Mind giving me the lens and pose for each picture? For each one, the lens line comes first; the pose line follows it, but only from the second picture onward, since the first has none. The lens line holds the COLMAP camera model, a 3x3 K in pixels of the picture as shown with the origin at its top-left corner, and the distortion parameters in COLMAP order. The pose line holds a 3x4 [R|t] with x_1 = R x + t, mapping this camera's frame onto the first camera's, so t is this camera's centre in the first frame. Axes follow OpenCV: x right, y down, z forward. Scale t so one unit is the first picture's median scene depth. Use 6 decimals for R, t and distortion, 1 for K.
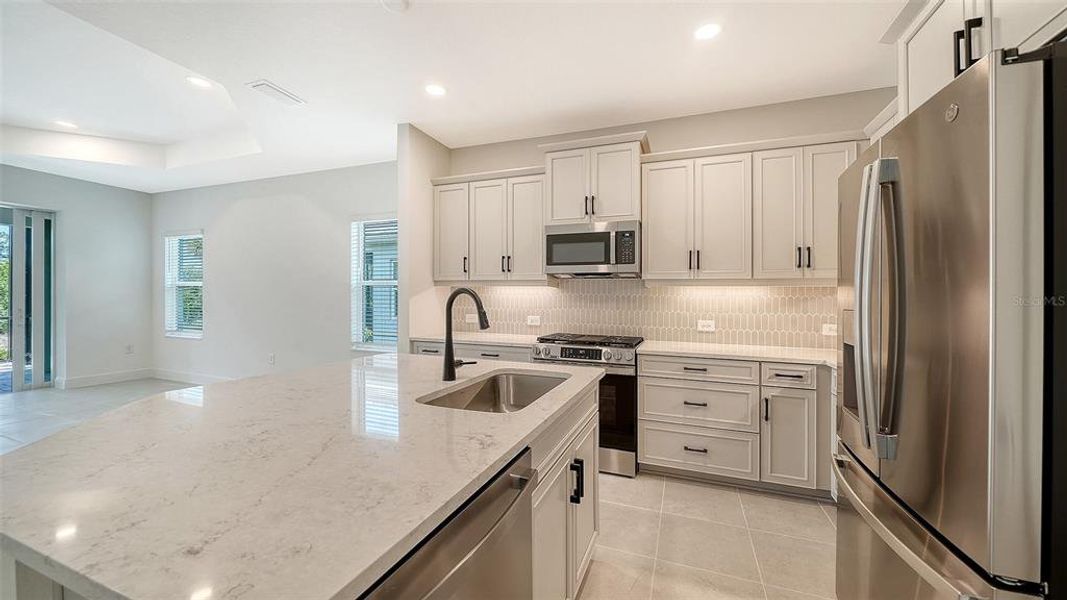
lens RADIAL K [[392.4, 0, 533.0], [0, 392.4, 300.5], [0, 0, 1]] dist [-0.001580, -0.000026]
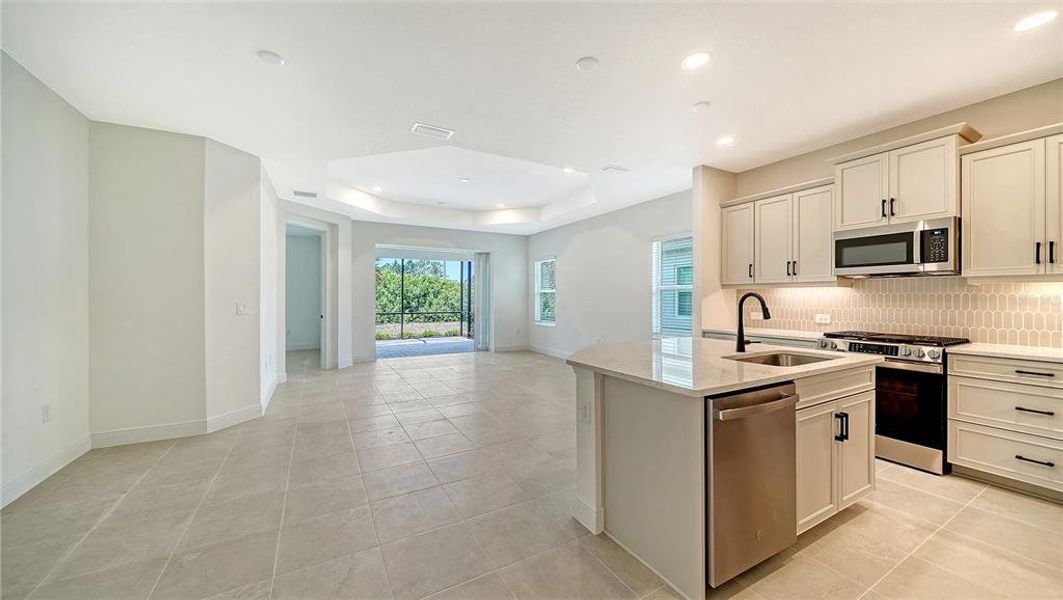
lens RADIAL K [[377.5, 0, 531.4], [0, 377.5, 308.8], [0, 0, 1]] dist [-0.005227, -0.000033]
pose [[0.769385, 0.005627, -0.638760, 0.056516], [0.007678, 0.999808, 0.018055, -0.001385], [0.638739, -0.018795, 0.769194, -0.373533]]
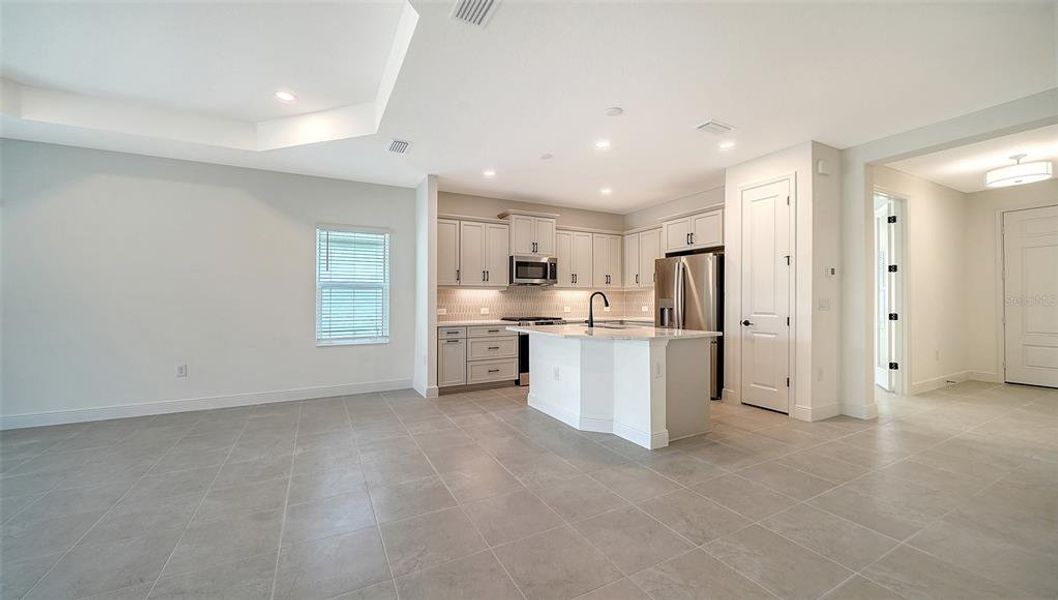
lens RADIAL K [[392.4, 0, 525.6], [0, 392.4, 300.4], [0, 0, 1]] dist [-0.000392, 0.000013]
pose [[0.656405, -0.012549, 0.754304, -1.344536], [0.013843, 0.999894, 0.004589, 0.003484], [-0.754282, 0.007429, 0.656509, -0.207751]]
